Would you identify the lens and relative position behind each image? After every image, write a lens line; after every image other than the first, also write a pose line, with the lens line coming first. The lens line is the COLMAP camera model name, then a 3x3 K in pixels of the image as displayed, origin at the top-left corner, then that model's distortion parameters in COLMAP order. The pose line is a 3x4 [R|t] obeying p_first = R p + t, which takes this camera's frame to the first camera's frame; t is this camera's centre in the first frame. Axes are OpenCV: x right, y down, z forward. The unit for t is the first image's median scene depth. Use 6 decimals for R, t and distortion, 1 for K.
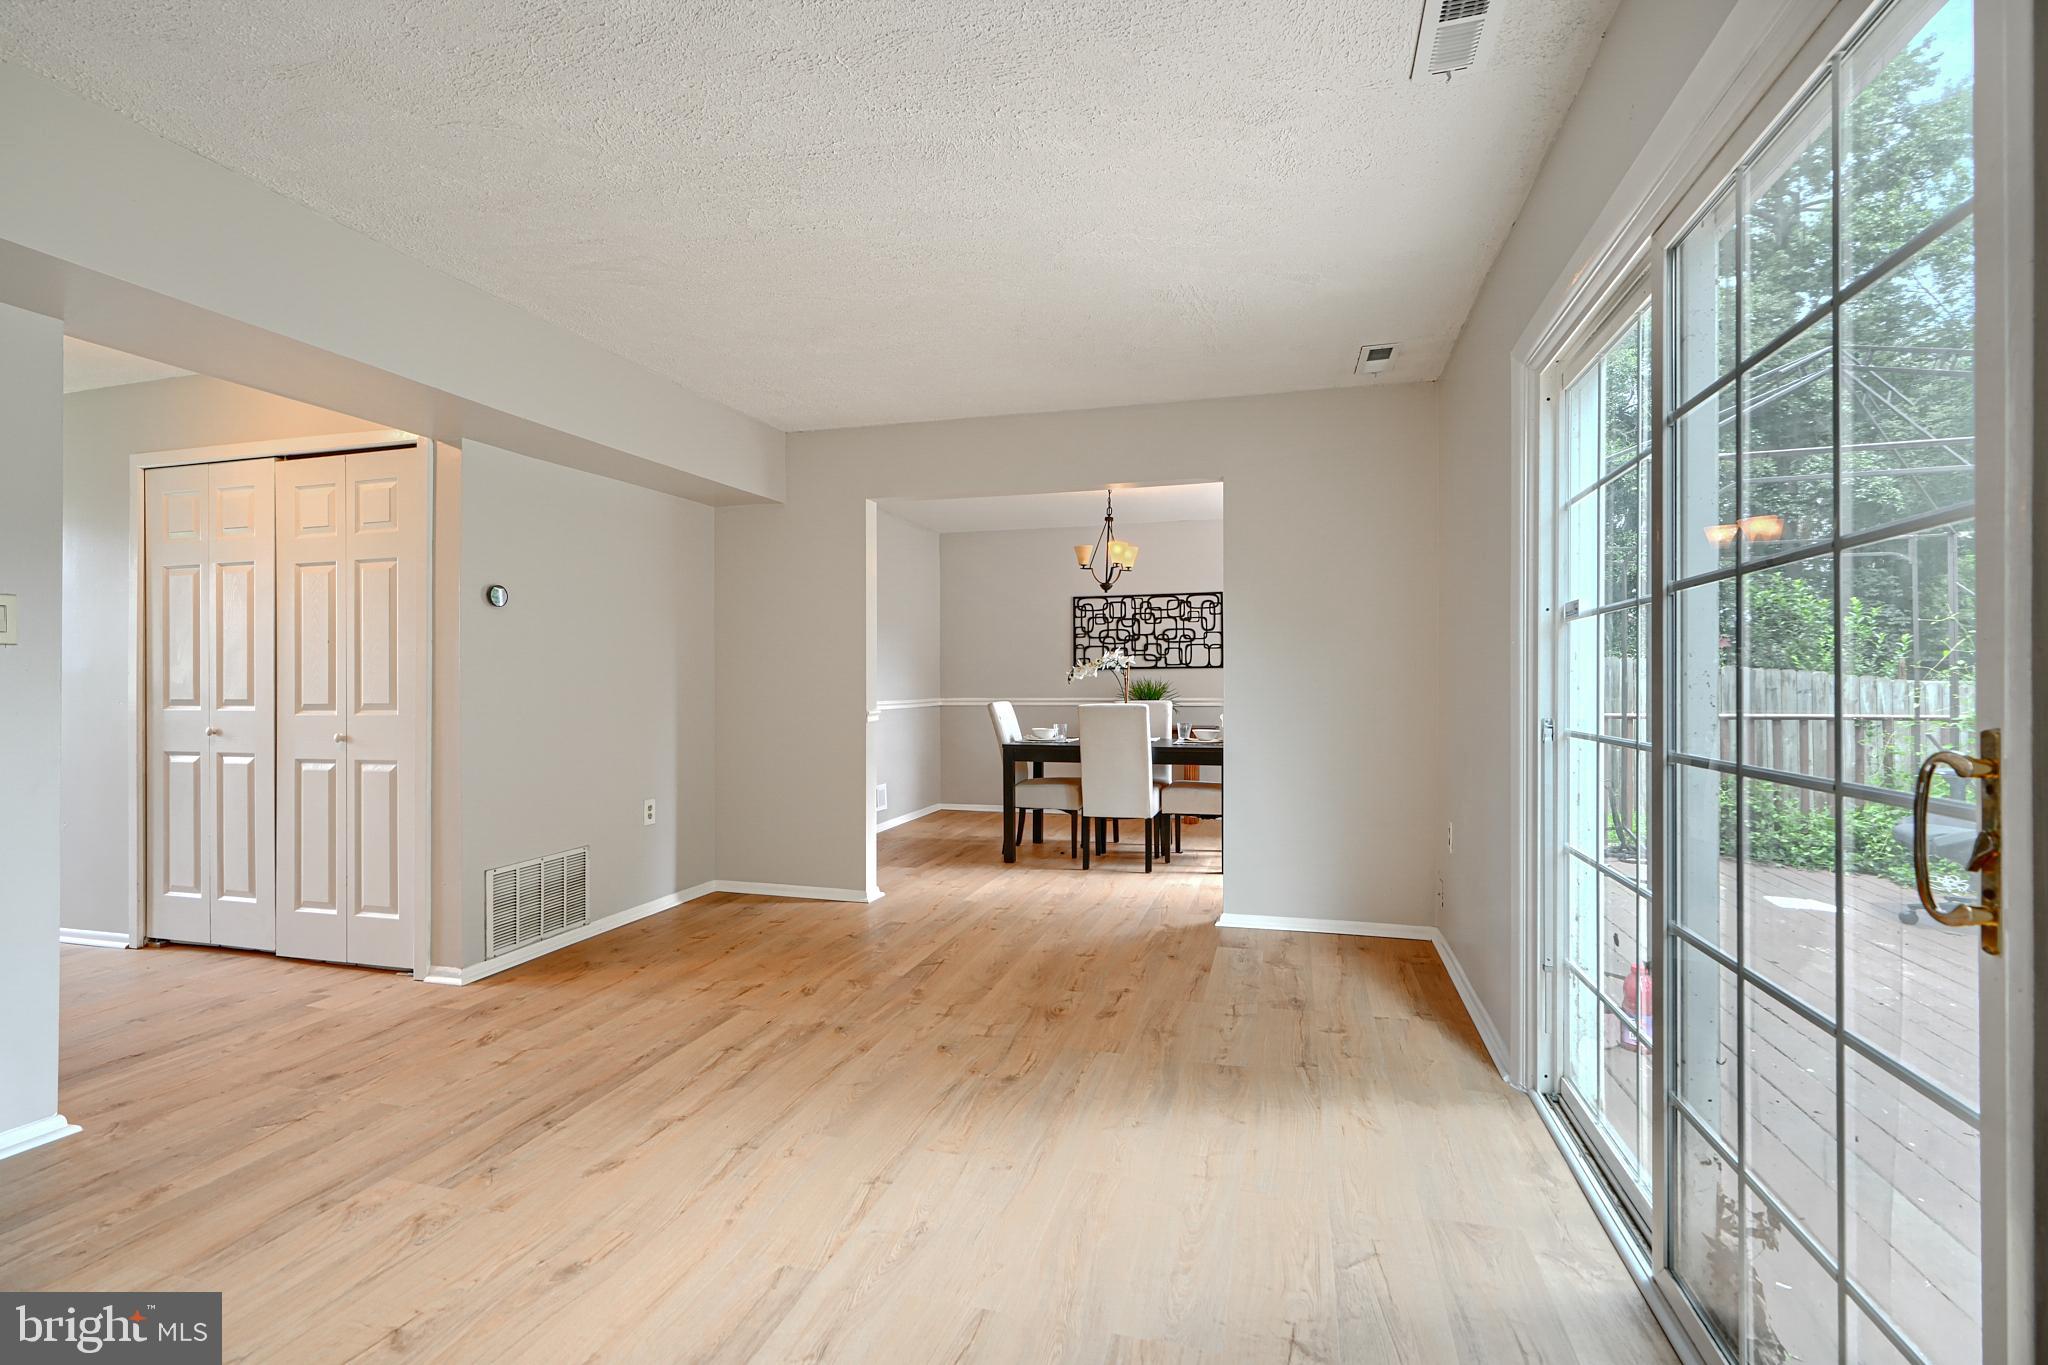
lens RADIAL K [[923.0, 0, 1021.9], [0, 923.0, 691.1], [0, 0, 1]] dist [0.000803, 0.000076]
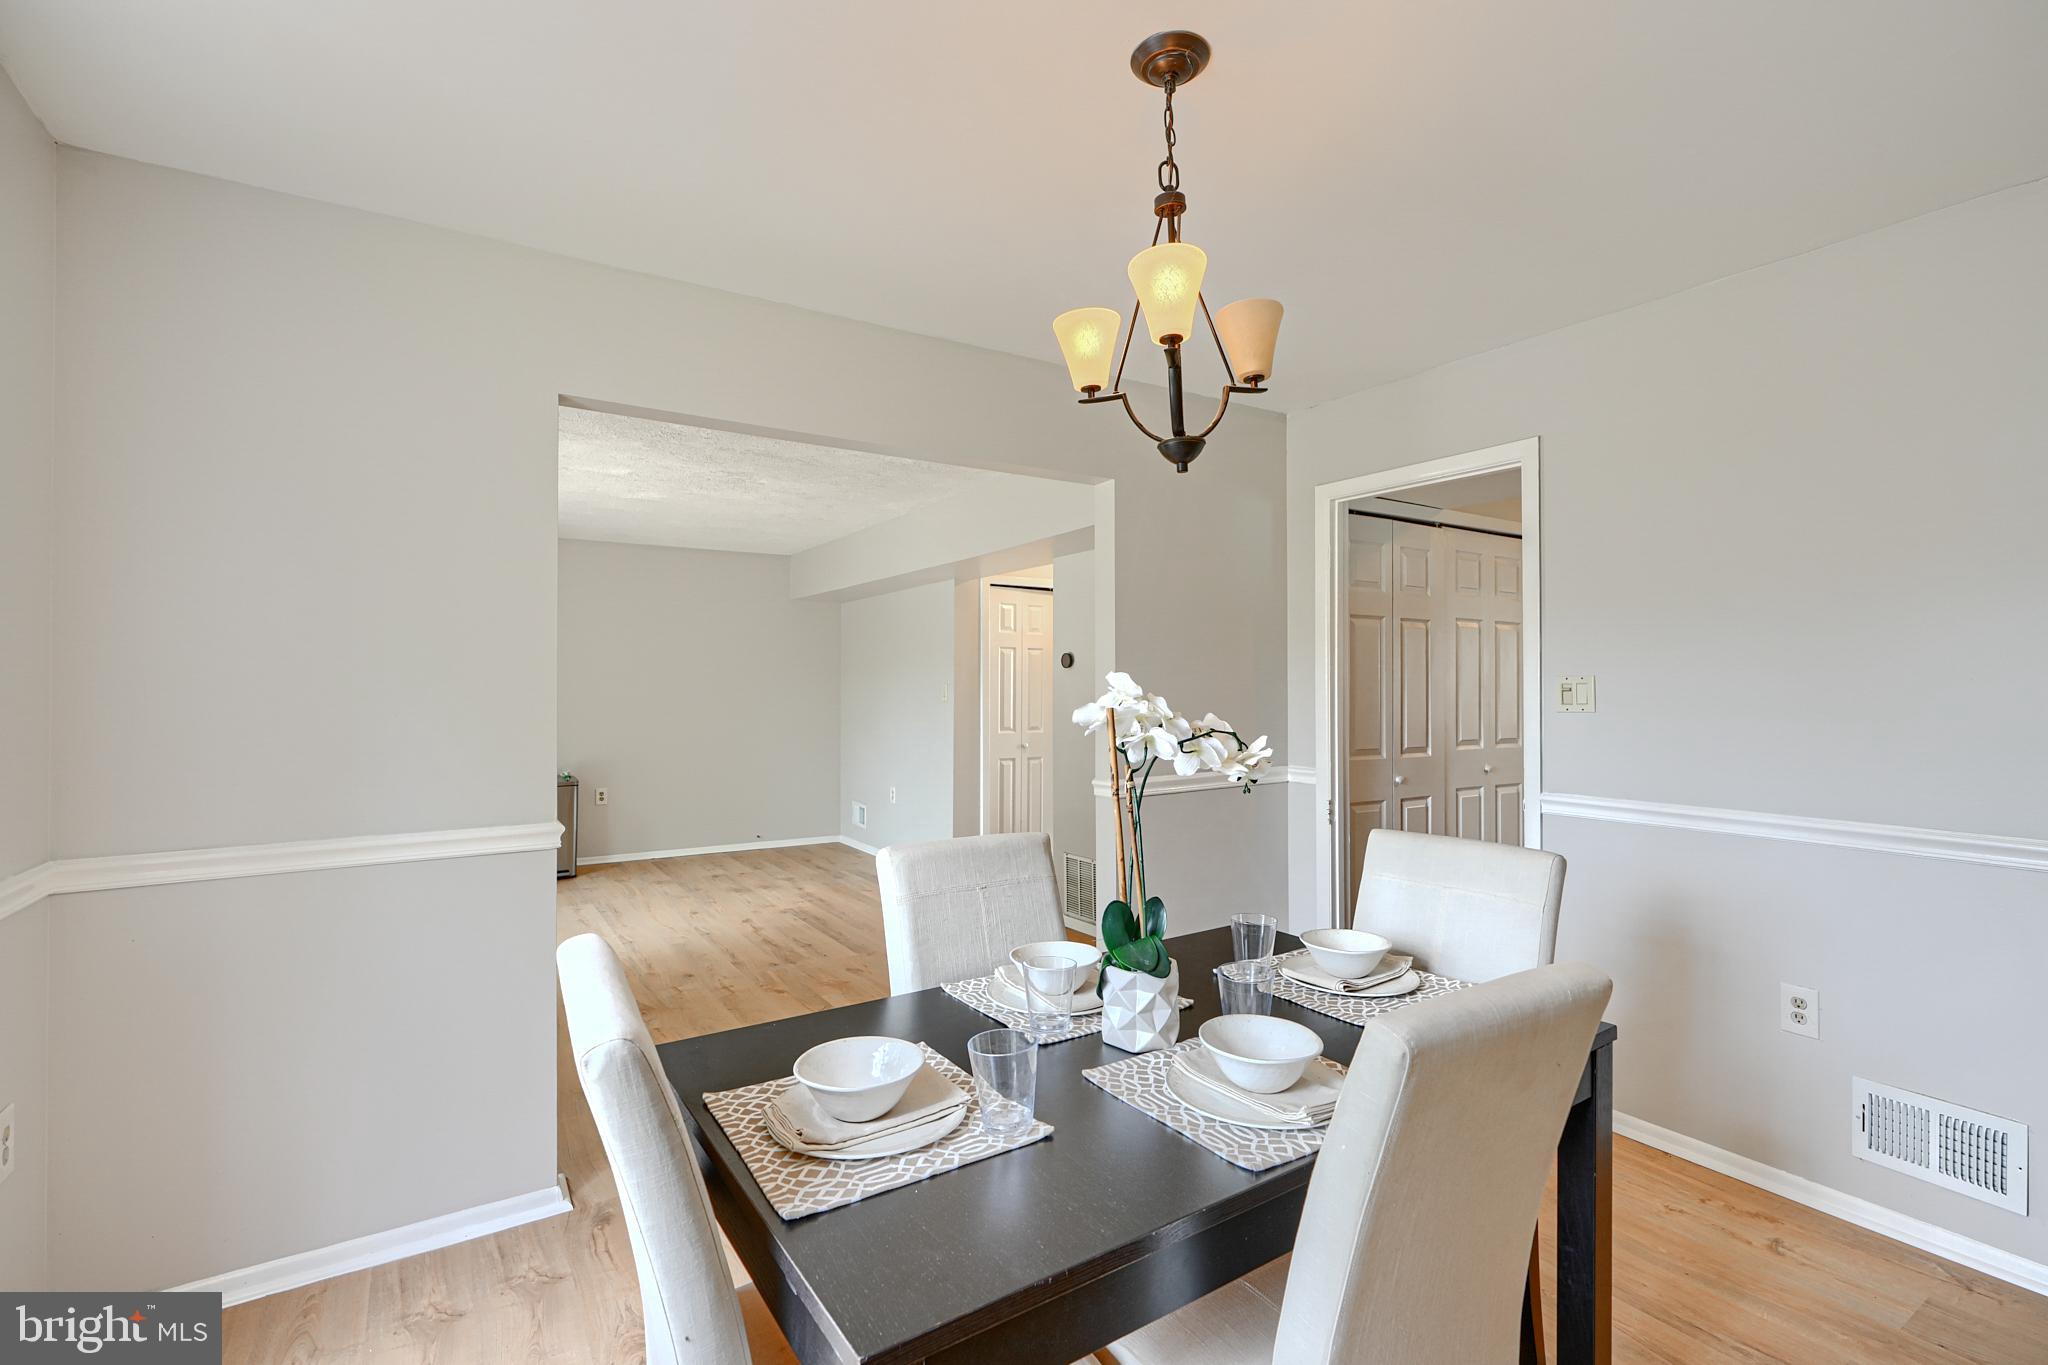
lens RADIAL K [[923.0, 0, 1021.9], [0, 923.0, 691.1], [0, 0, 1]] dist [0.000803, 0.000076]
pose [[-0.660816, 0.008682, -0.750498, 0.676785], [0.001137, 0.999944, 0.010566, -0.088273], [0.750547, 0.006129, -0.660788, 2.390528]]
